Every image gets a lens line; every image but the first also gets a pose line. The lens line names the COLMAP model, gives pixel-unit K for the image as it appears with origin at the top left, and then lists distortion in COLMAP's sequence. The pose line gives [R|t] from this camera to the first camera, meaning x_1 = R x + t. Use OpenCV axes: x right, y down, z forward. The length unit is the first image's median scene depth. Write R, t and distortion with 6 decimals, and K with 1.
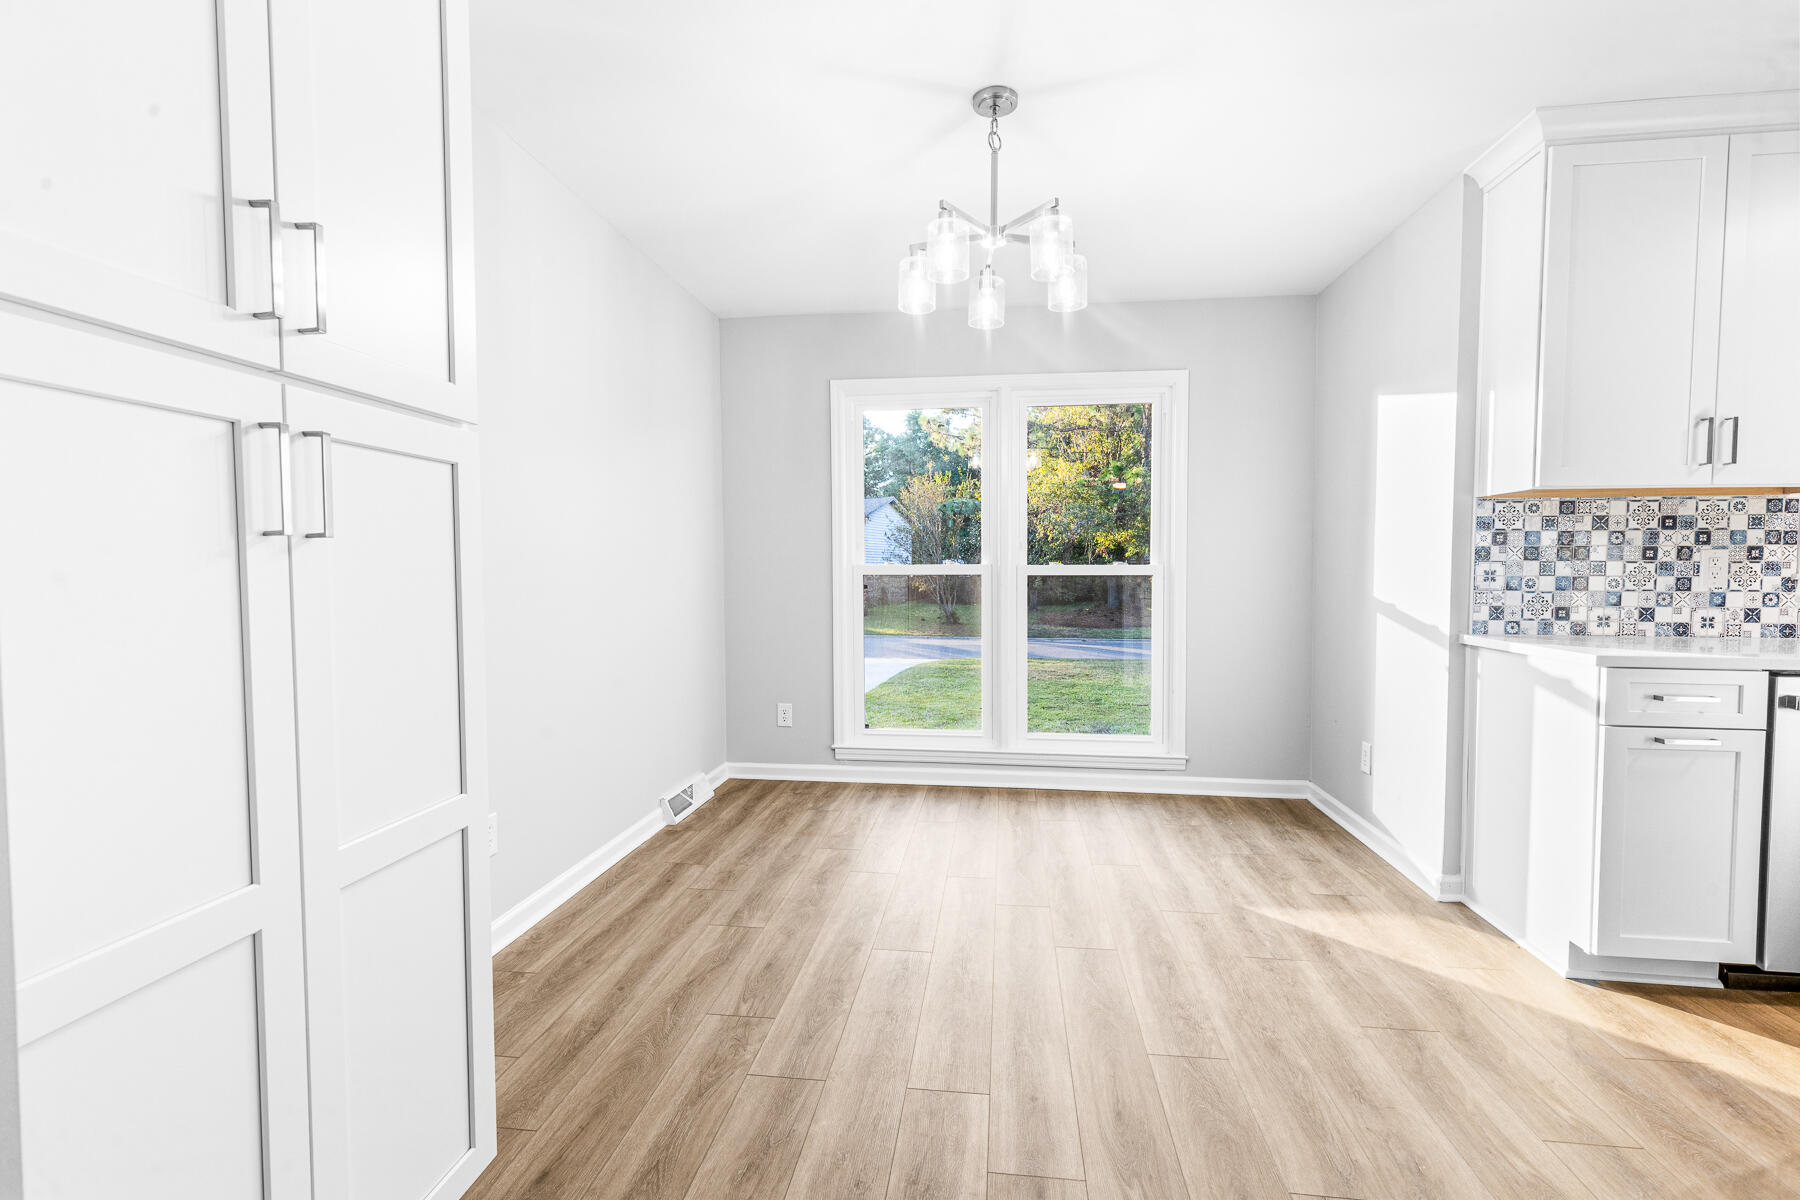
lens RADIAL K [[825.1, 0, 907.1], [0, 825.1, 653.5], [0, 0, 1]] dist [-0.000969, 0.000754]
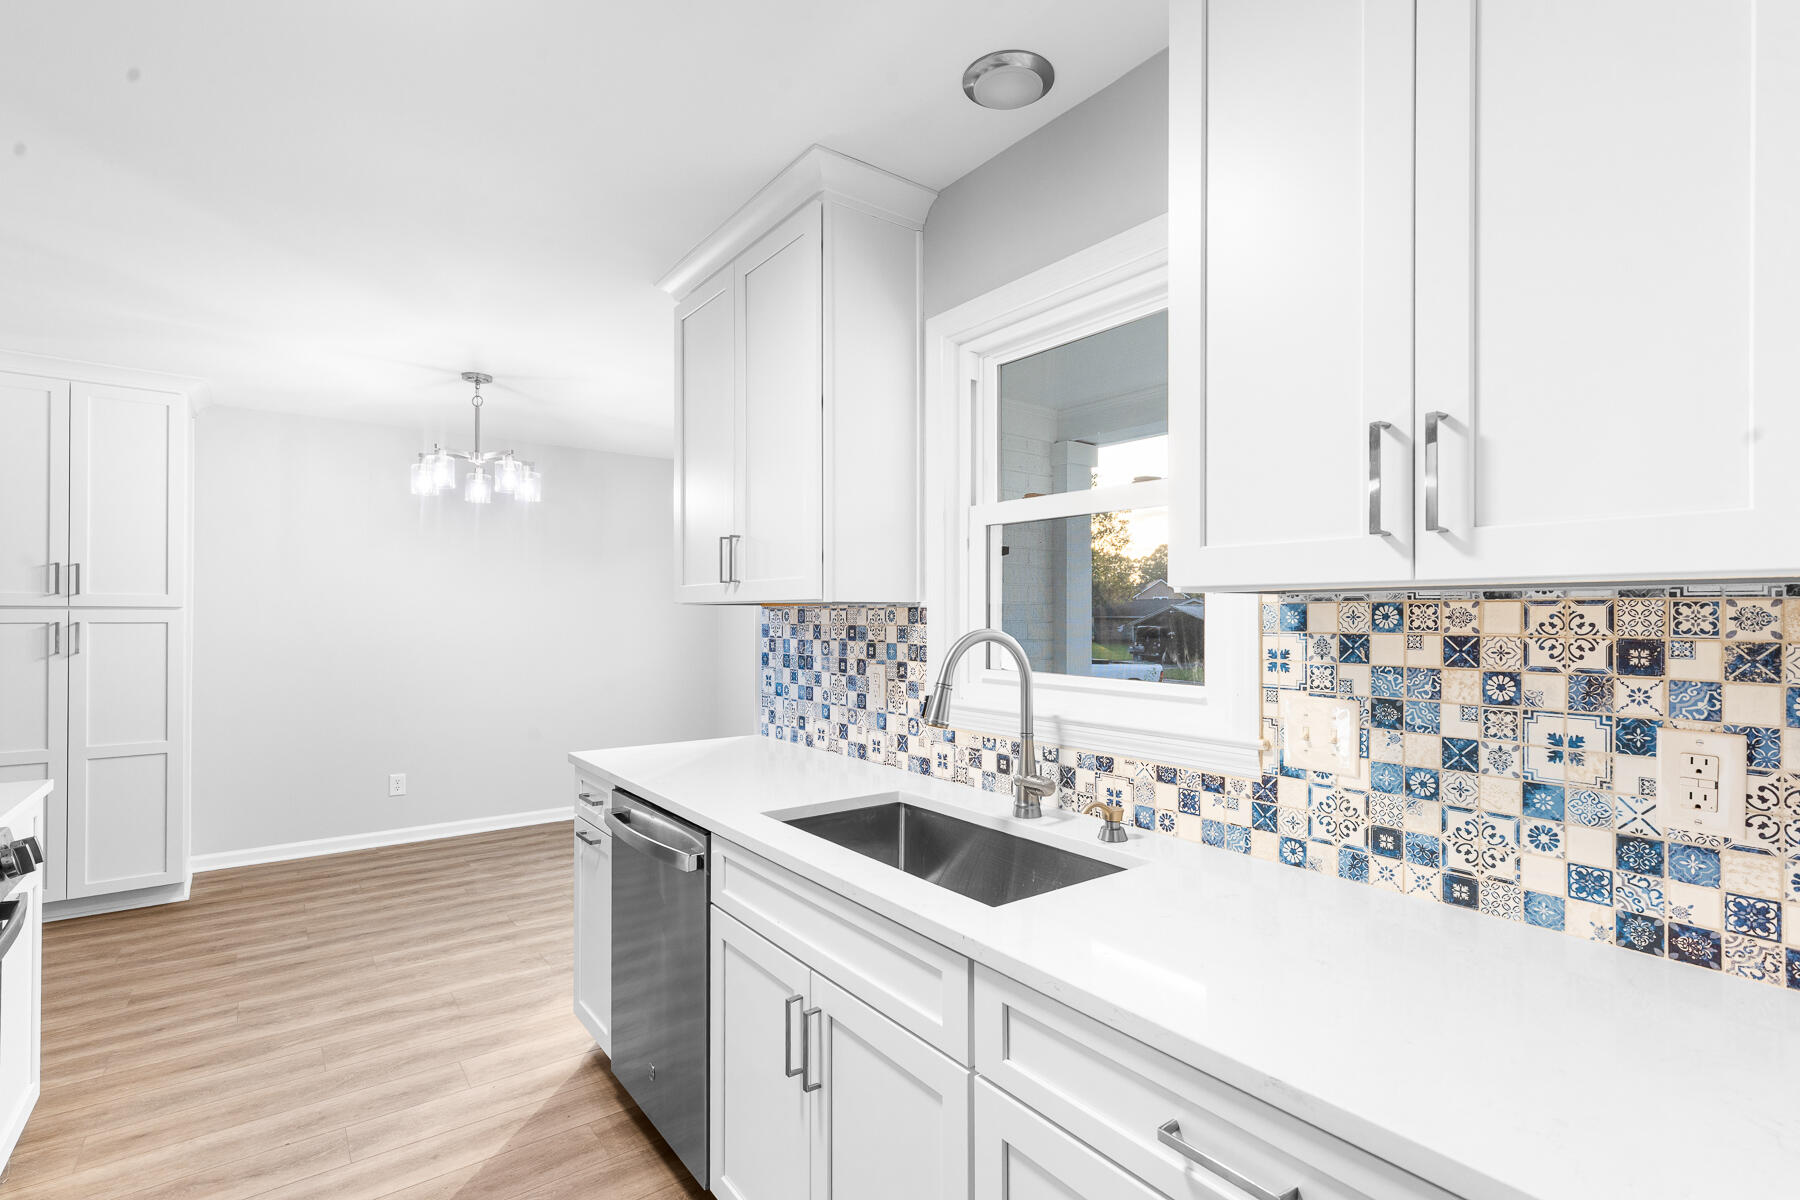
lens RADIAL K [[864.7, 0, 928.7], [0, 864.7, 641.3], [0, 0, 1]] dist [-0.013993, 0.000533]
pose [[0.697691, 0.019949, -0.716121, 1.661106], [-0.078403, 0.995734, -0.048648, -0.108460], [0.712096, 0.090087, 0.696278, 0.385268]]
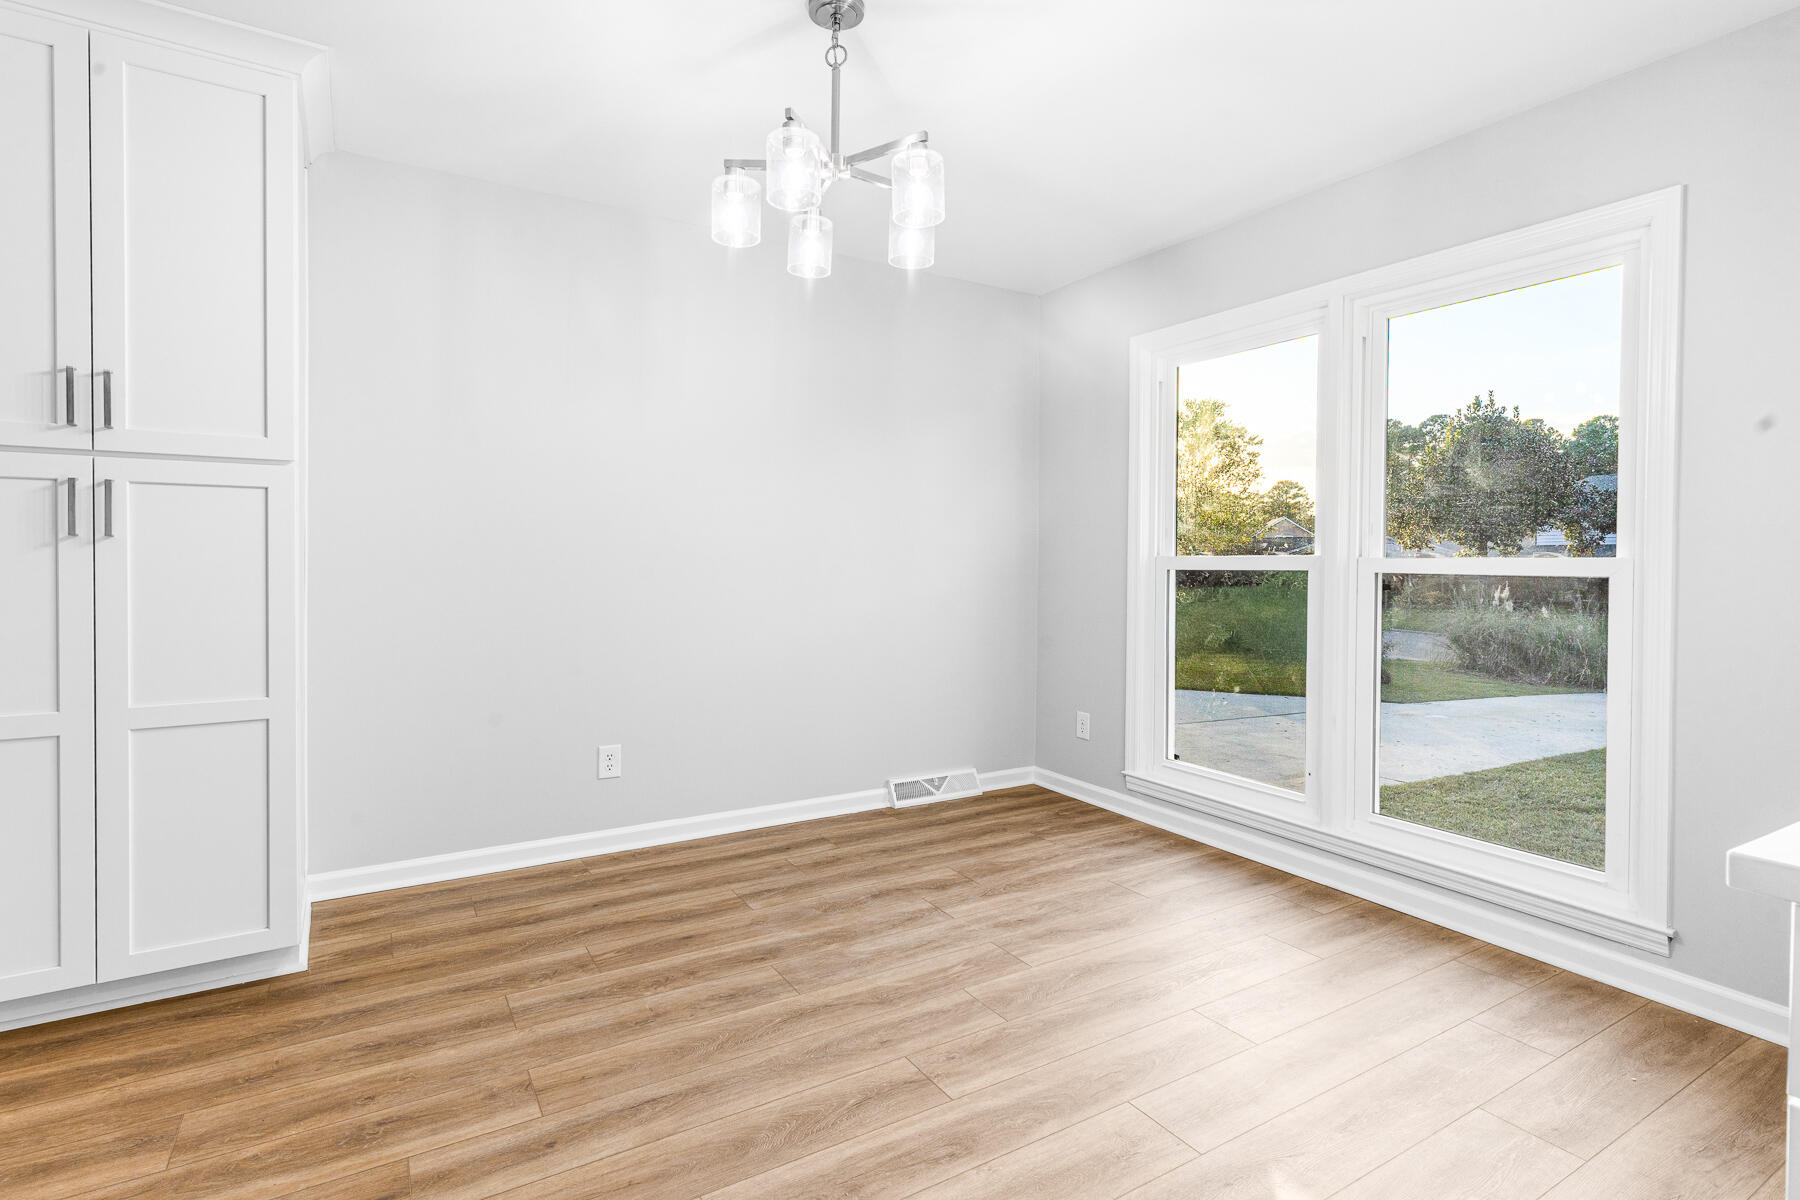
lens RADIAL K [[860.4, 0, 908.0], [0, 860.4, 605.3], [0, 0, 1]] dist [0.009463, 0.000035]
pose [[0.626327, 0.051585, -0.777852, 0.713801], [-0.093641, 0.995562, -0.009377, -0.042922], [0.773916, 0.078712, 0.628378, 0.438550]]
